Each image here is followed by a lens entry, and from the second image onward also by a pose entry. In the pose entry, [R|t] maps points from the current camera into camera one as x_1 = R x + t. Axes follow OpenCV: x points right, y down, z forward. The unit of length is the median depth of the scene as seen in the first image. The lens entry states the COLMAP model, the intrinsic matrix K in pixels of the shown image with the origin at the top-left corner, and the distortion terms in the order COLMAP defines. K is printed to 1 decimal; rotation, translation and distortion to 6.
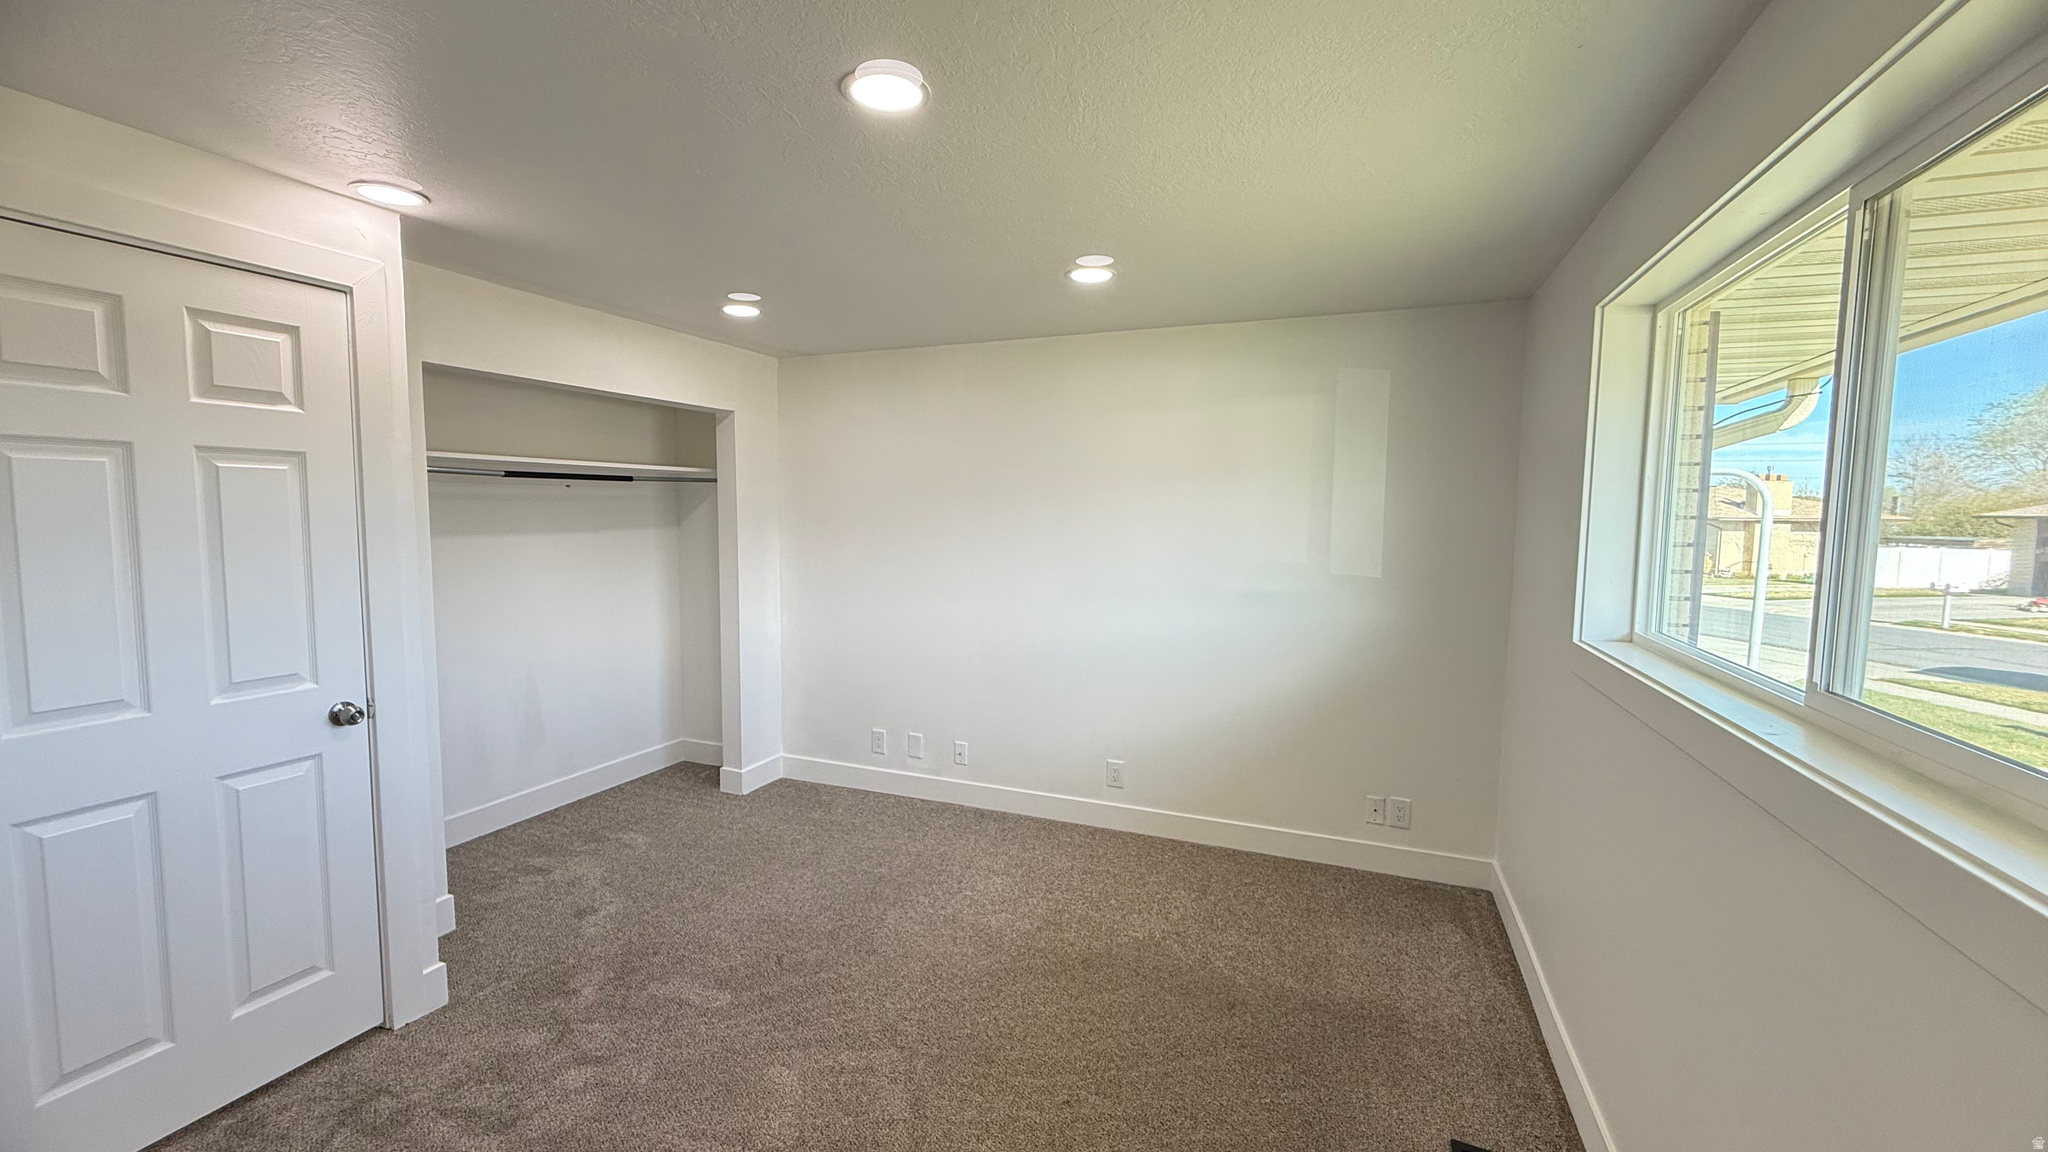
lens RADIAL K [[815.5, 0, 1017.8], [0, 815.5, 580.6], [0, 0, 1]] dist [0.003426, 0.000542]
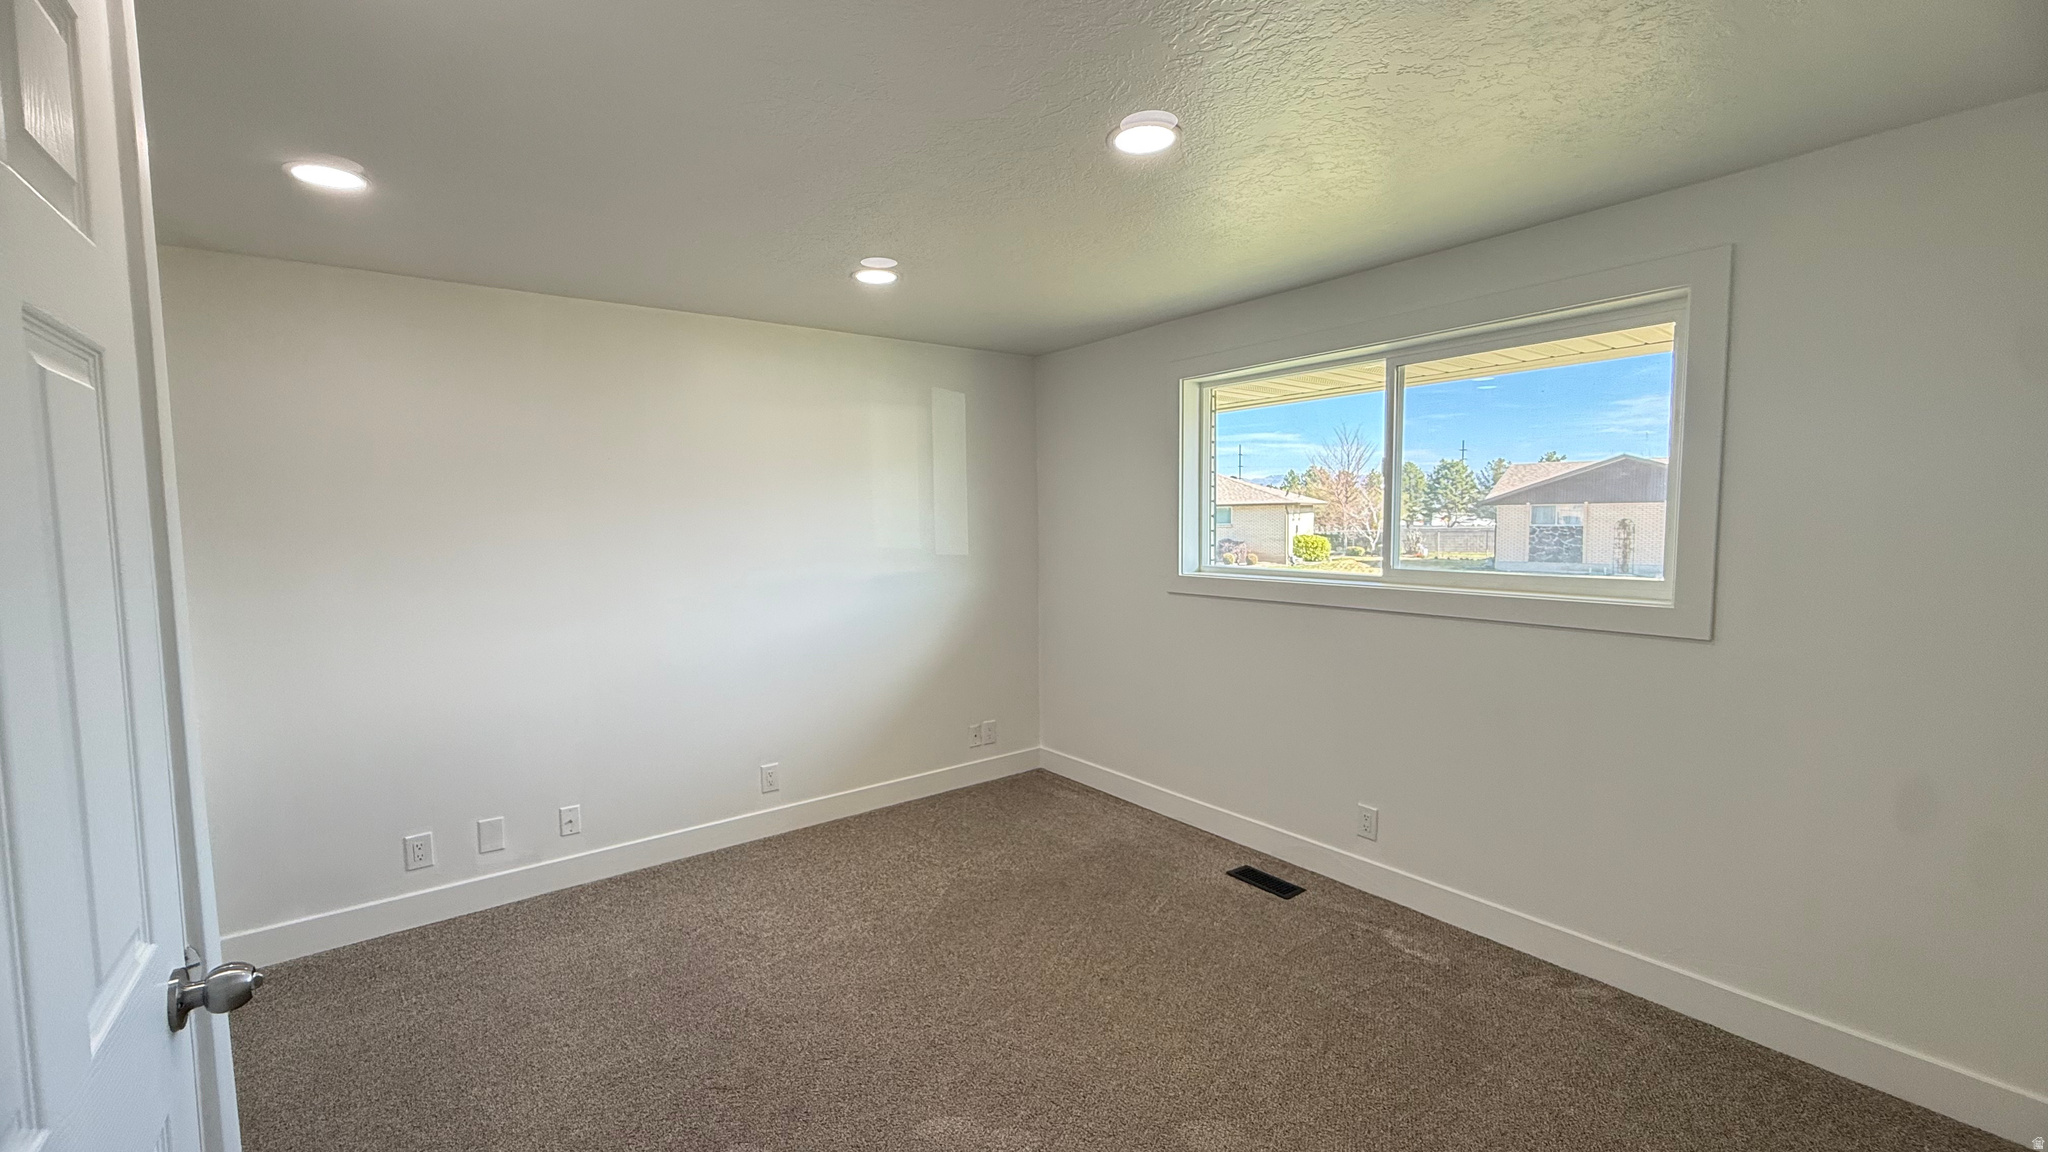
lens RADIAL K [[815.5, 0, 1016.2], [0, 815.5, 577.9], [0, 0, 1]] dist [0.003426, 0.000542]
pose [[0.527941, -0.093484, 0.844120, -0.580628], [0.095370, 0.994162, 0.050453, -0.023867], [-0.843909, 0.053868, 0.533775, 0.244677]]
